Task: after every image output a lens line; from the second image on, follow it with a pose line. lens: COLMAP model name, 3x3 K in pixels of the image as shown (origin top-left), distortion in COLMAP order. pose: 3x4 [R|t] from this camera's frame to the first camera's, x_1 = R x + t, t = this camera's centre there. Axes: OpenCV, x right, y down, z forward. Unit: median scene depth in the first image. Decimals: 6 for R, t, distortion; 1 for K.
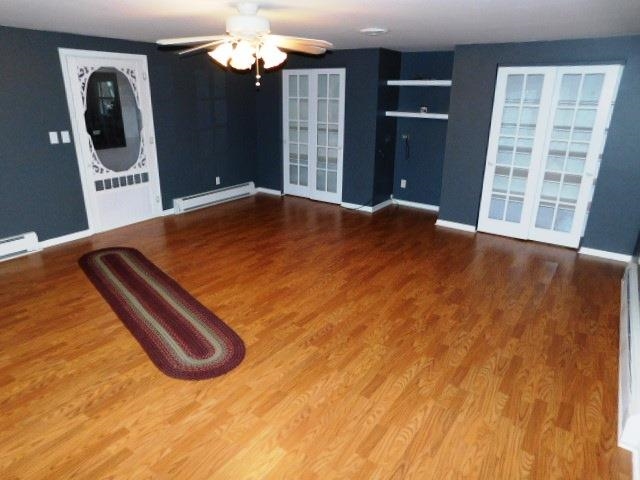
lens RADIAL K [[430.0, 0, 318.3], [0, 430.0, 234.5], [0, 0, 1]] dist [-0.051769, 0.043955]
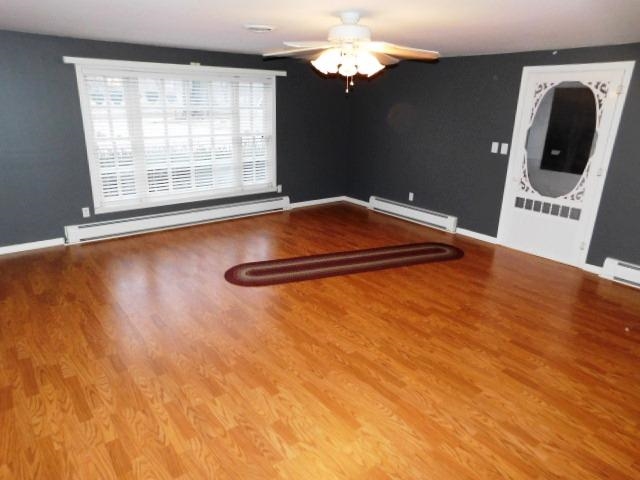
lens RADIAL K [[430.0, 0, 322.0], [0, 430.0, 246.0], [0, 0, 1]] dist [-0.051769, 0.043955]
pose [[-0.289423, 0.282403, -0.914594, 0.601341], [-0.337096, 0.864205, 0.373518, -0.264323], [0.895880, 0.416411, -0.154924, 0.853772]]
